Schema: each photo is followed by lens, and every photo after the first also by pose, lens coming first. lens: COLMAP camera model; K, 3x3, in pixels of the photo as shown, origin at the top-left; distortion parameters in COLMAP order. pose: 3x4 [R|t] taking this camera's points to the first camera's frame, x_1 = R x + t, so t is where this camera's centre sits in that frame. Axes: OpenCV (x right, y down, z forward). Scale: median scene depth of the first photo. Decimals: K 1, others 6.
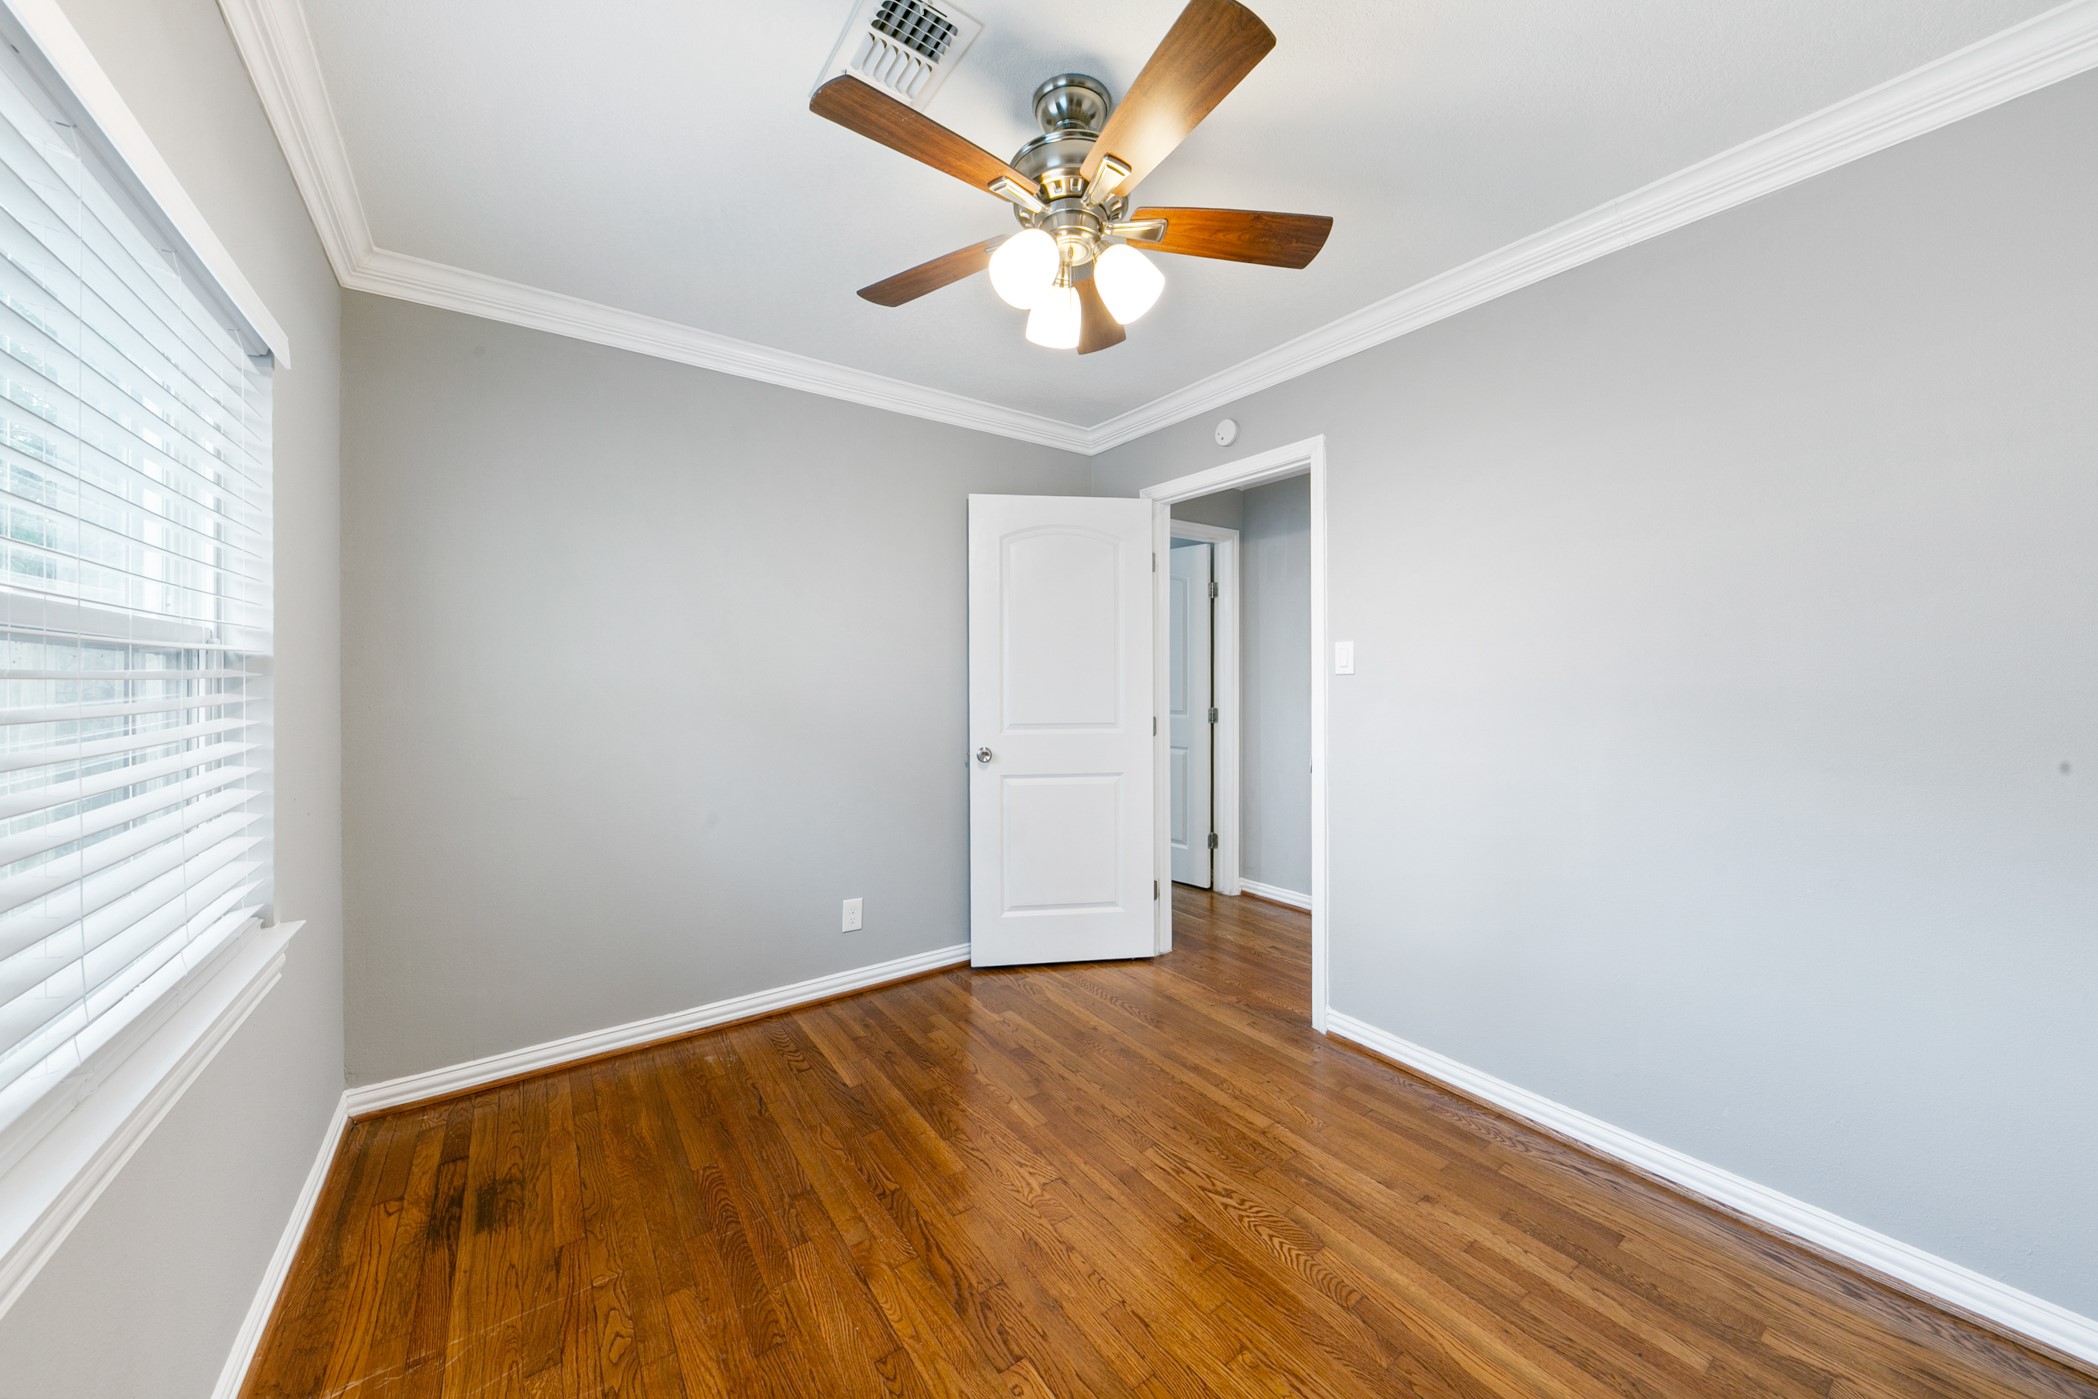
lens RADIAL K [[726.5, 0, 1042.8], [0, 726.5, 689.5], [0, 0, 1]] dist [0.001759, -0.000216]
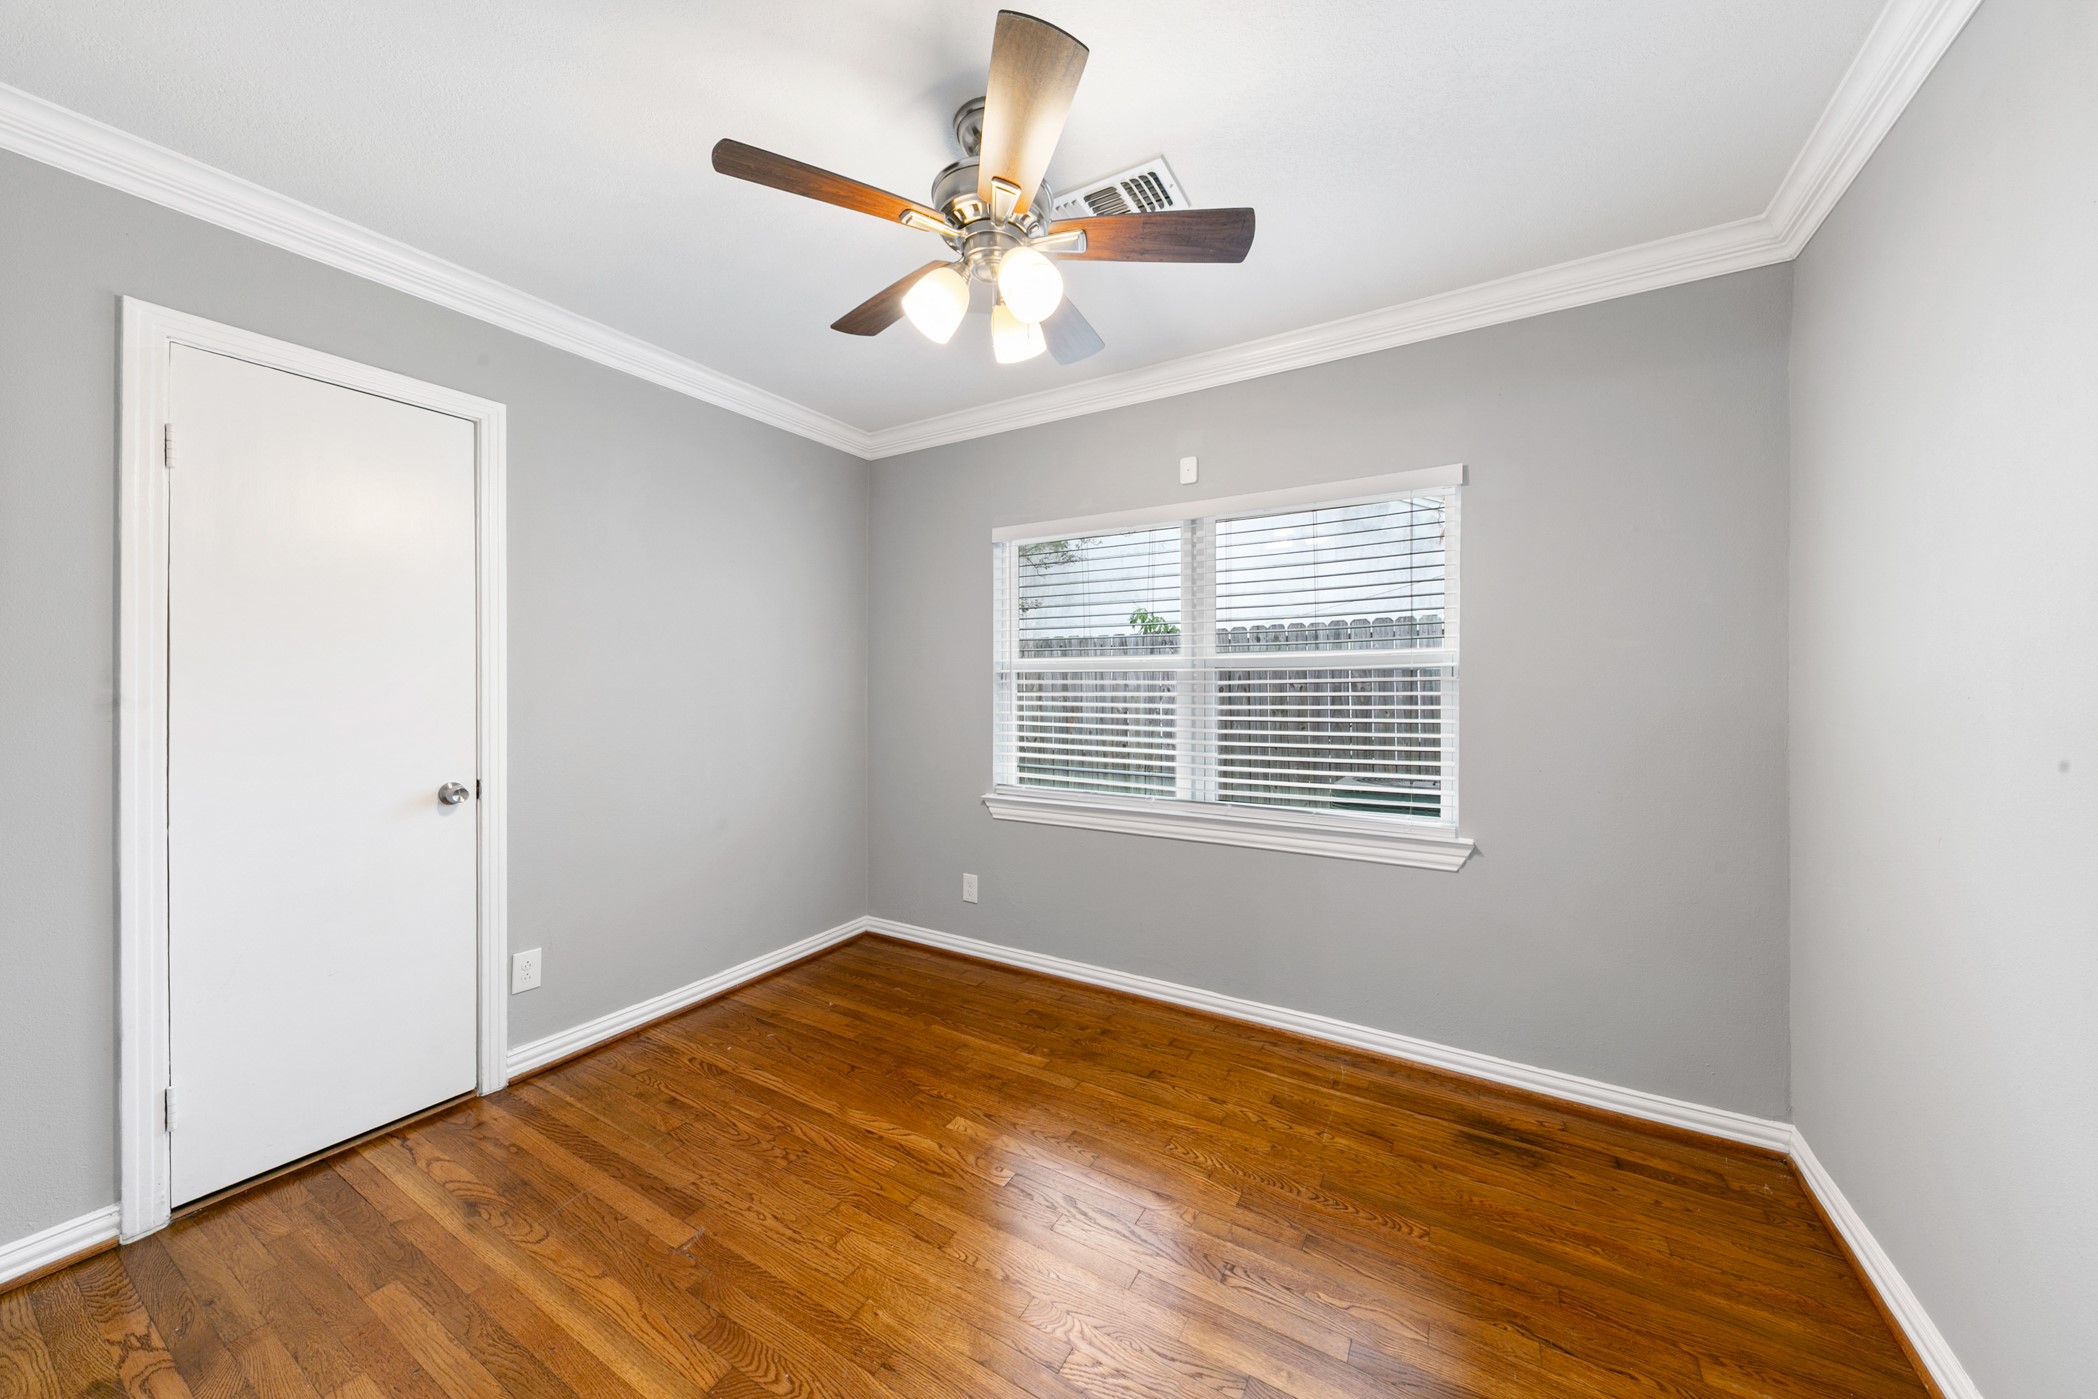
lens RADIAL K [[726.5, 0, 1042.8], [0, 726.5, 689.5], [0, 0, 1]] dist [0.001759, -0.000216]
pose [[-0.917259, -0.000200, -0.398291, 0.339439], [-0.003050, 0.999974, 0.006522, -0.008307], [0.398279, 0.007197, -0.917236, 1.723063]]
